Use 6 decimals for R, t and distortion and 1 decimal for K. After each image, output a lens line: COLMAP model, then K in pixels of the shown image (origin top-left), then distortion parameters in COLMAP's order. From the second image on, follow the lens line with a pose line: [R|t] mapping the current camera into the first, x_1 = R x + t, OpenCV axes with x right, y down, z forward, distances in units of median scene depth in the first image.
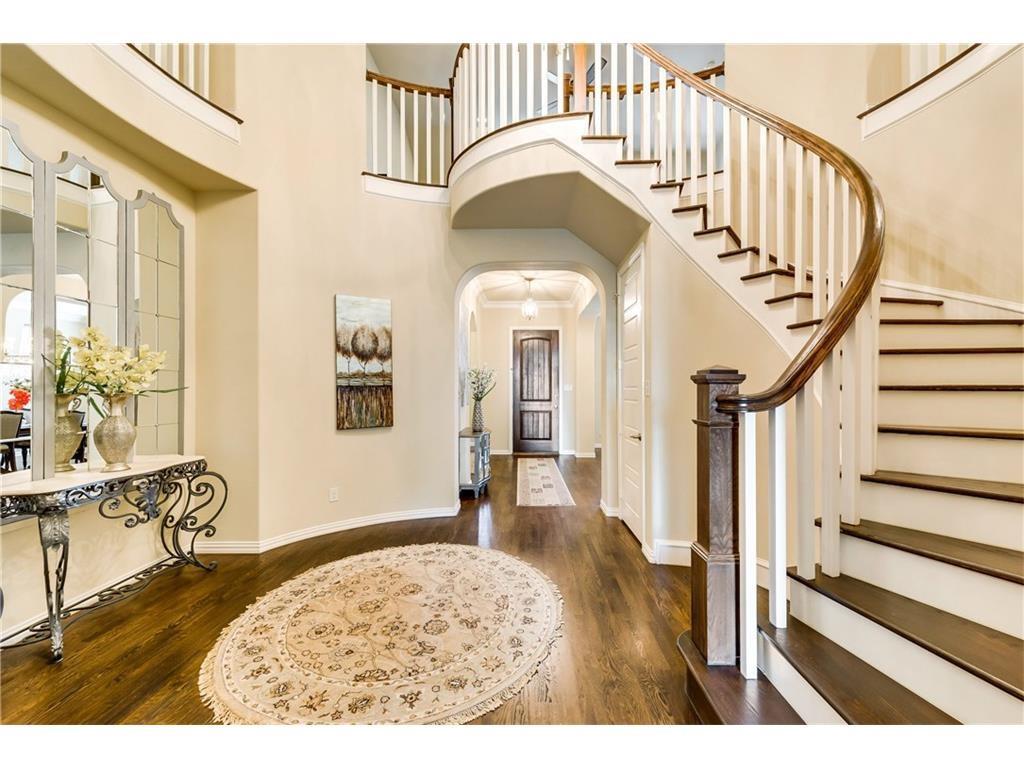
lens RADIAL K [[399.3, 0, 522.3], [0, 399.3, 386.8], [0, 0, 1]] dist [0.013164, -0.003171]
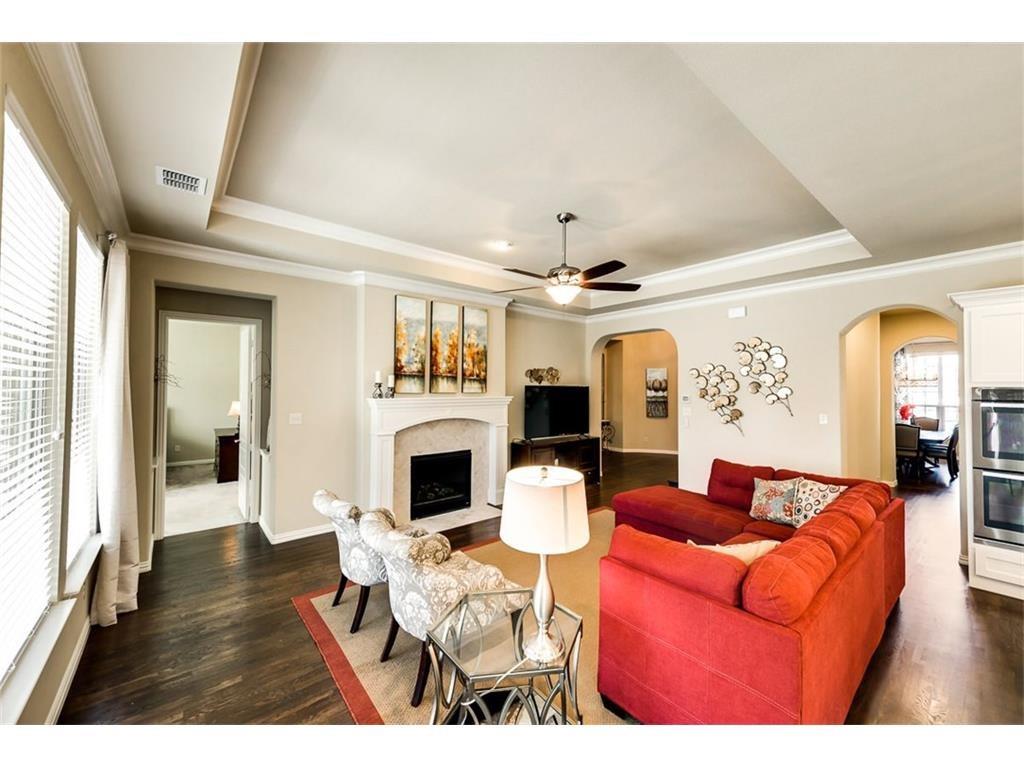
lens RADIAL K [[399.3, 0, 513.4], [0, 399.3, 380.4], [0, 0, 1]] dist [0.013164, -0.003171]
pose [[0.657435, -0.002689, -0.753507, 1.026174], [-0.010725, 0.999859, -0.012926, -0.099361], [0.753435, 0.016579, 0.657313, -1.535461]]
